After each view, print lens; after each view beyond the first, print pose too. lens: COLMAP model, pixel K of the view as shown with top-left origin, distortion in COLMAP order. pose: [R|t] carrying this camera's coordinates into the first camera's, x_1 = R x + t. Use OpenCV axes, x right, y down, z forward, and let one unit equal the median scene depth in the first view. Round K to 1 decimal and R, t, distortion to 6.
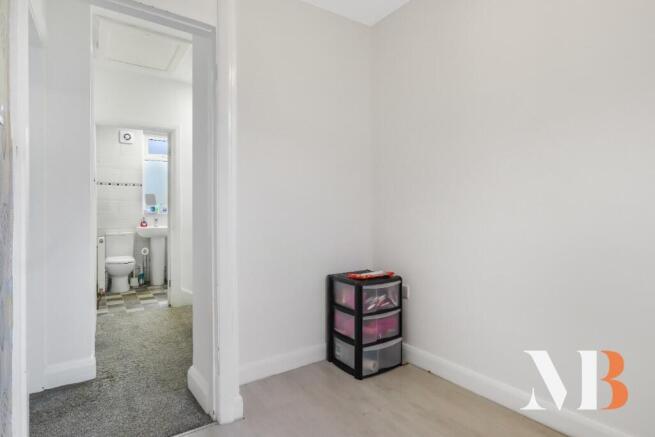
lens RADIAL K [[336.0, 0, 327.5], [0, 336.0, 218.5], [0, 0, 1]] dist [-0.024653, 0.001286]
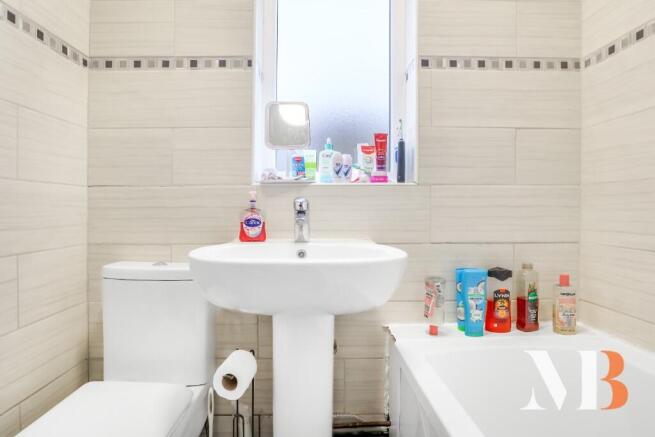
lens RADIAL K [[336.0, 0, 327.5], [0, 336.0, 218.5], [0, 0, 1]] dist [-0.024653, 0.001286]
pose [[0.843143, 0.020843, -0.537285, -0.405031], [-0.015853, 0.999778, 0.013906, 0.005604], [0.537456, -0.003207, 0.843286, 0.874985]]
